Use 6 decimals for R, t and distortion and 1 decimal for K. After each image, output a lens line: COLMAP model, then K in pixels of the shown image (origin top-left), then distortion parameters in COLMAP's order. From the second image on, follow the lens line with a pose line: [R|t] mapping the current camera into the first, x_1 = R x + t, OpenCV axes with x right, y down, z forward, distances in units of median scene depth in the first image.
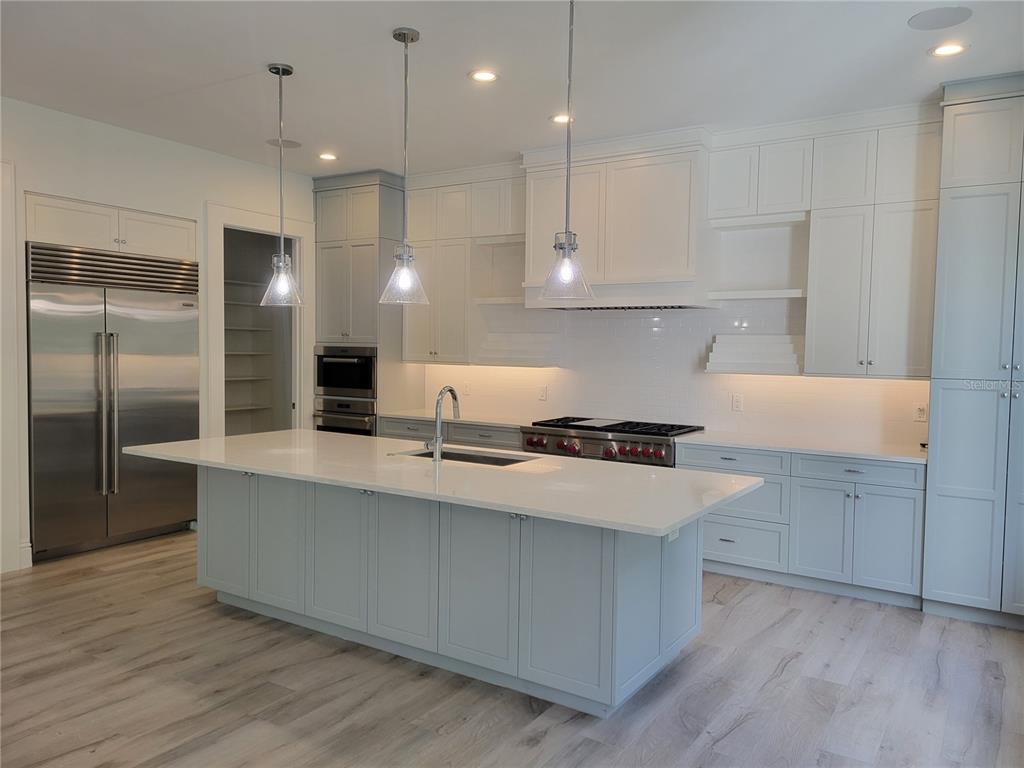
lens RADIAL K [[761.0, 0, 512.0], [0, 761.0, 384.0], [0, 0, 1]] dist [0.080257, -0.072757]
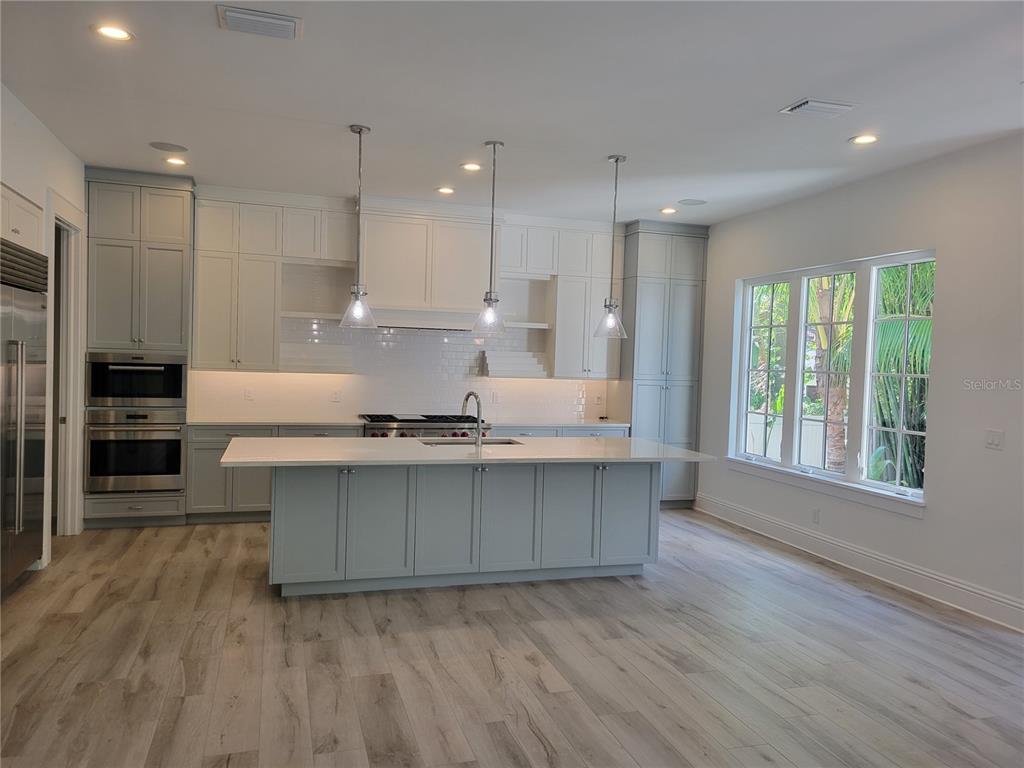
lens RADIAL K [[761.0, 0, 512.0], [0, 761.0, 384.0], [0, 0, 1]] dist [0.080257, -0.072757]
pose [[0.648322, -0.023476, 0.761005, -1.062013], [0.016056, 0.999724, 0.017162, -0.033922], [-0.761197, 0.001092, 0.648519, 0.054063]]
